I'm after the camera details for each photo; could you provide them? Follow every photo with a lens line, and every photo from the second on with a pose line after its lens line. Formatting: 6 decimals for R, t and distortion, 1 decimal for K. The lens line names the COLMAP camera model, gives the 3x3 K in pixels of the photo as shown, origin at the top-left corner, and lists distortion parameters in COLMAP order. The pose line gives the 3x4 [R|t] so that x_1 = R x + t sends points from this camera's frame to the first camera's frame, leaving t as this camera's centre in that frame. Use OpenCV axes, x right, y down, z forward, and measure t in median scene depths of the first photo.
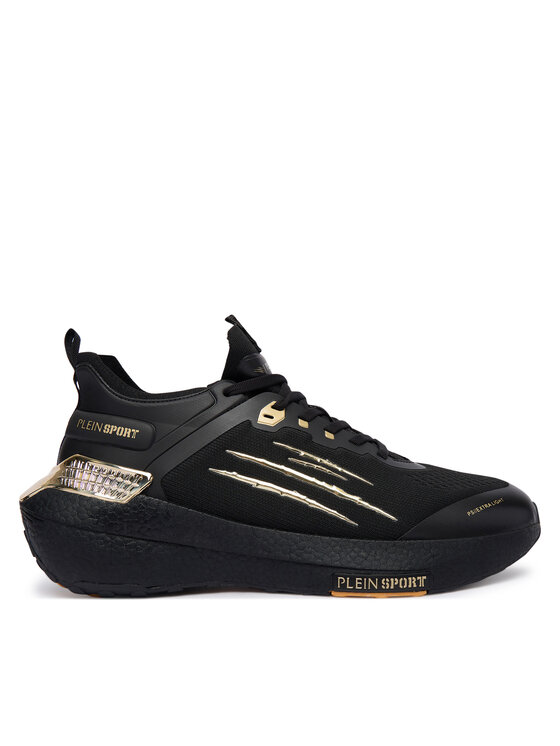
lens RADIAL K [[745.7, 0, 280.0], [0, 745.7, 373.0], [0, 0, 1]] dist [-0.006504, -0.003812]
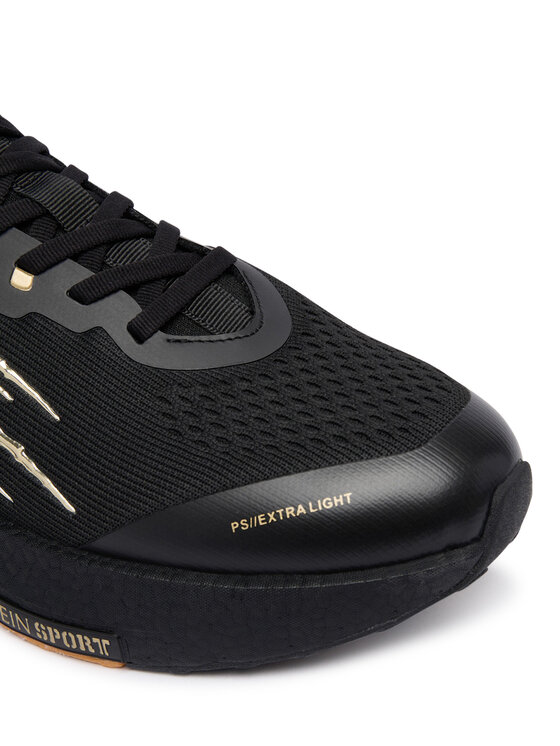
lens RADIAL K [[818.6, 0, 280.0], [0, 818.6, 373.0], [0, 0, 1]] dist [-0.008090, -0.007728]
pose [[0.833379, 0.231170, -0.502036, 0.475375], [0.101304, 0.829055, 0.549915, -0.130119], [0.543339, -0.509145, 0.667498, 0.760692]]
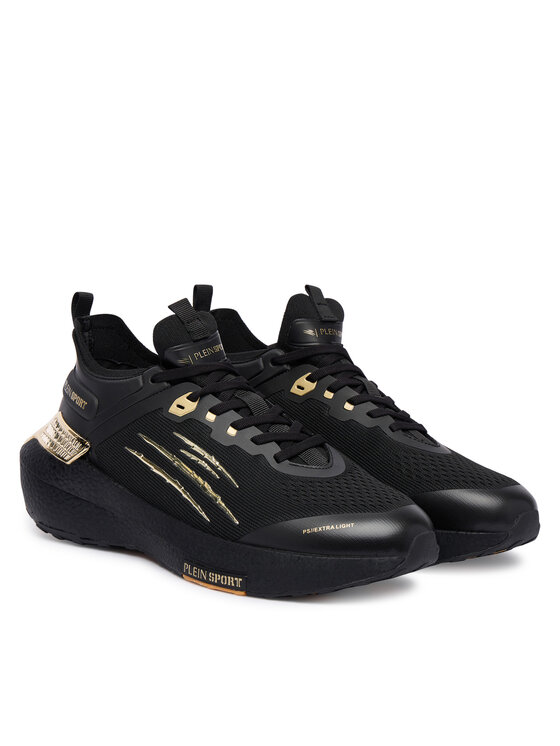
lens RADIAL K [[1973.1, 0, 280.0], [0, 1973.1, 373.0], [0, 0, 1]] dist [-0.751114, -0.020883]
pose [[0.730406, 0.139144, -0.668690, 1.979477], [-0.000135, 0.979059, 0.203579, -0.565040], [0.683014, -0.148605, 0.715129, -0.896096]]
